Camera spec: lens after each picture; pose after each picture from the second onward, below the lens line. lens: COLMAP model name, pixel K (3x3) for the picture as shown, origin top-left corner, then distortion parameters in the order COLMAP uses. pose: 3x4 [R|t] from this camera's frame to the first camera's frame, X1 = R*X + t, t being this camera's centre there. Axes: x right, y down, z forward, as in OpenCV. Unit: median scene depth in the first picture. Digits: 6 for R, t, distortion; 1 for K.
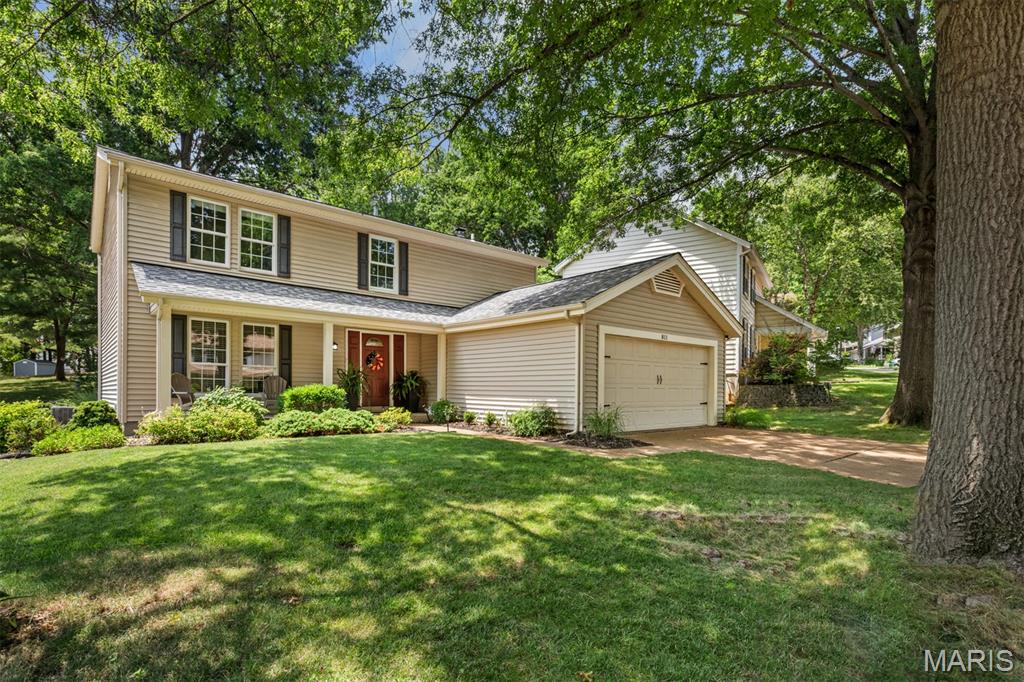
lens RADIAL K [[505.2, 0, 507.2], [0, 505.2, 392.9], [0, 0, 1]] dist [0.015093, 0.000079]
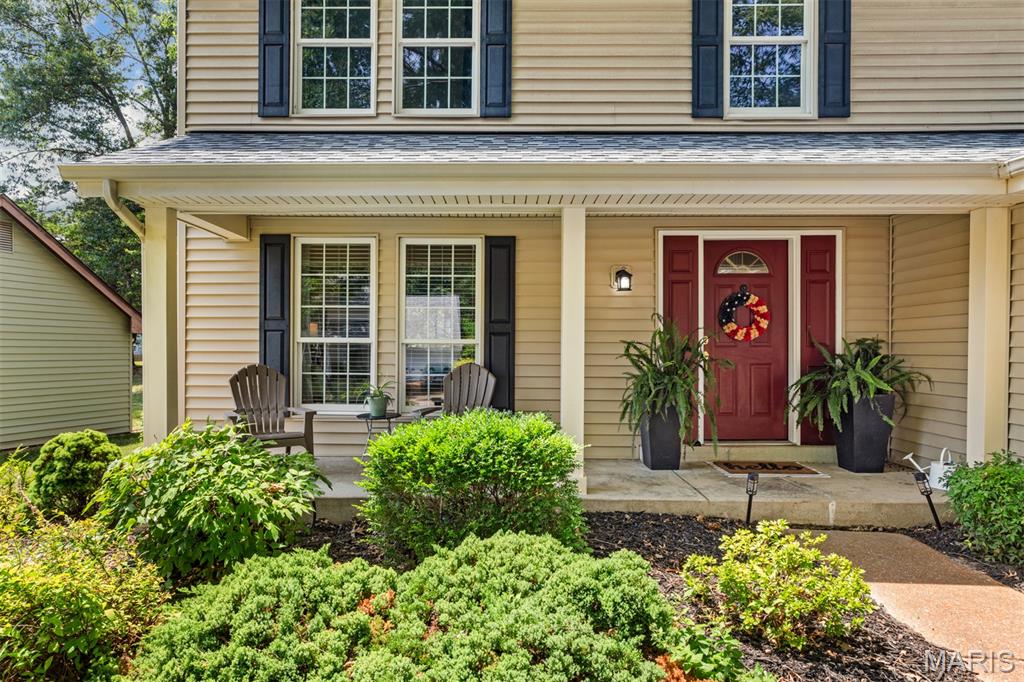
lens RADIAL K [[575.6, 0, 496.5], [0, 575.6, 354.7], [0, 0, 1]] dist [-0.005193, -0.000440]
pose [[0.743041, 0.004092, -0.669234, -0.133696], [0.002579, 0.999956, 0.008978, -0.043878], [0.669241, -0.008397, 0.742998, 0.652787]]
